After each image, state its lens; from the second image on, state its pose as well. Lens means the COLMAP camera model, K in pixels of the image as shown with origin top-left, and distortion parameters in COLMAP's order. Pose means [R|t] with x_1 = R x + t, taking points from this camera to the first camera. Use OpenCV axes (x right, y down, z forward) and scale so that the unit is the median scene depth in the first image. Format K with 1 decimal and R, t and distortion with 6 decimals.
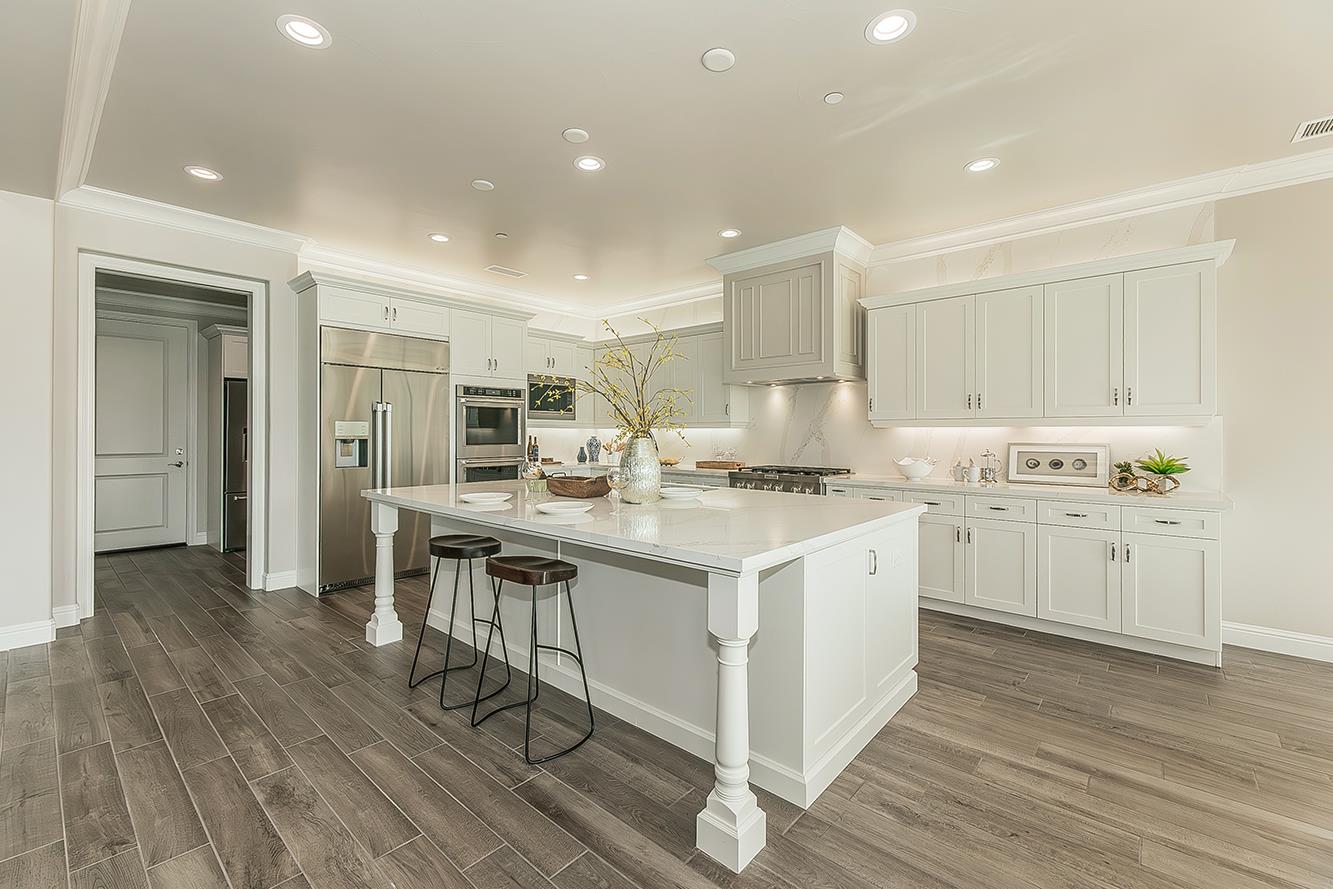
lens RADIAL K [[559.6, 0, 659.7], [0, 559.6, 437.5], [0, 0, 1]] dist [0.001585, -0.000223]
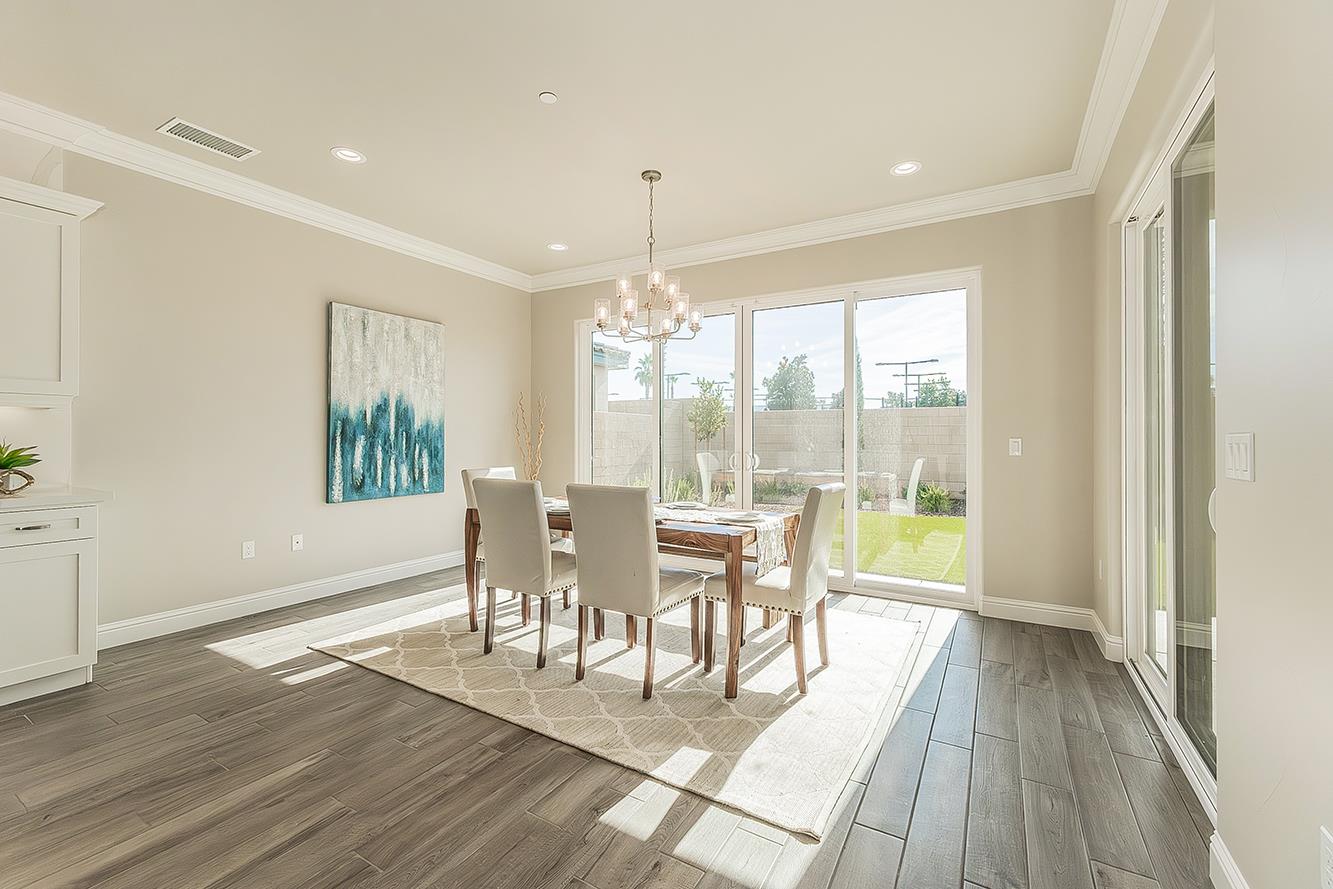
lens RADIAL K [[559.6, 0, 665.4], [0, 559.6, 435.0], [0, 0, 1]] dist [0.001585, -0.000223]
pose [[-0.183425, 0.001083, 0.983033, -0.035147], [0.000341, 0.999999, -0.001038, 0.024059], [-0.983034, 0.000145, -0.183425, 0.291291]]
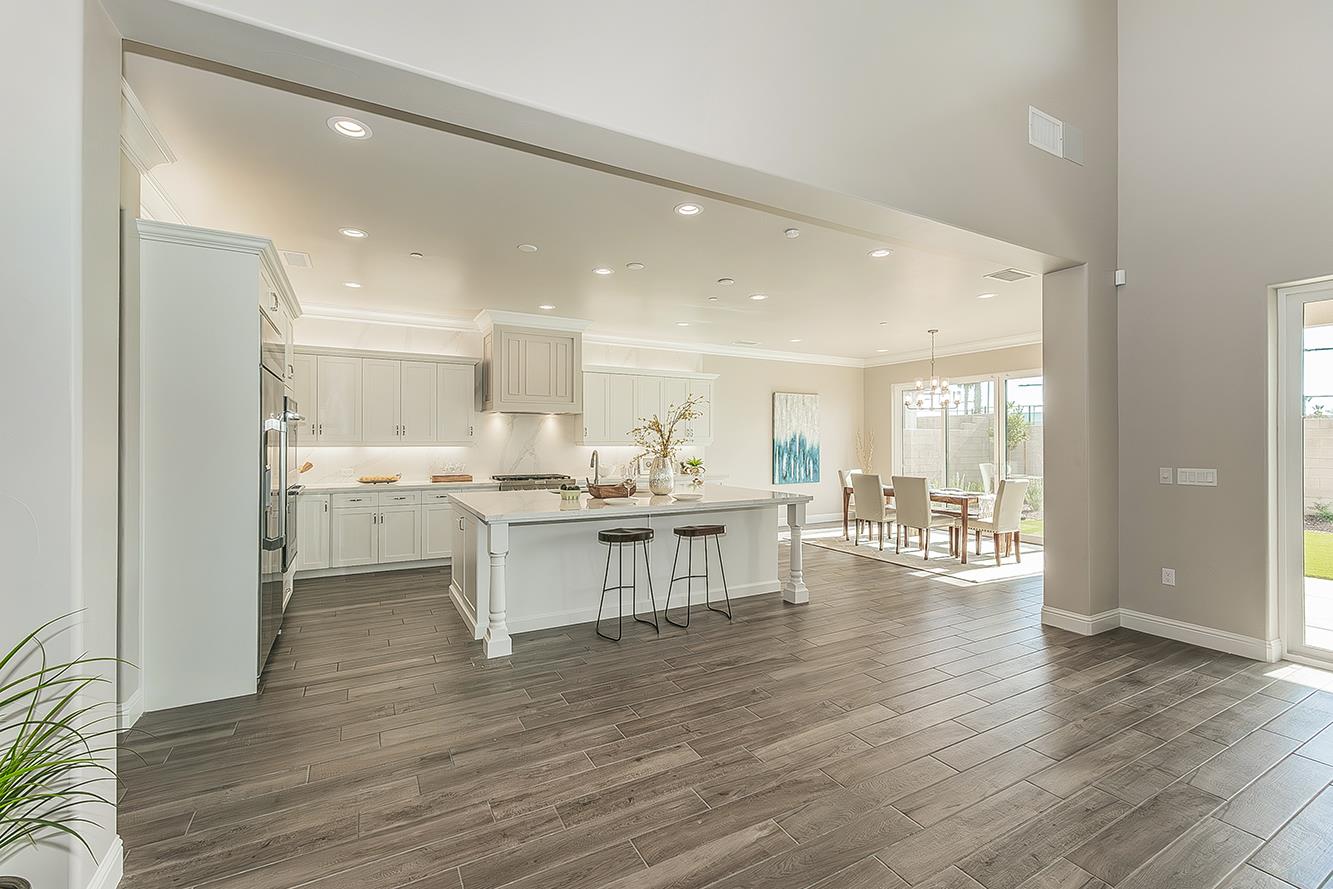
lens RADIAL K [[559.6, 0, 667.7], [0, 559.6, 442.8], [0, 0, 1]] dist [0.001585, -0.000223]
pose [[0.335670, -0.004619, 0.941968, -1.596953], [0.005437, 0.999981, 0.002966, -0.047656], [-0.941964, 0.004125, 0.335689, 0.379867]]
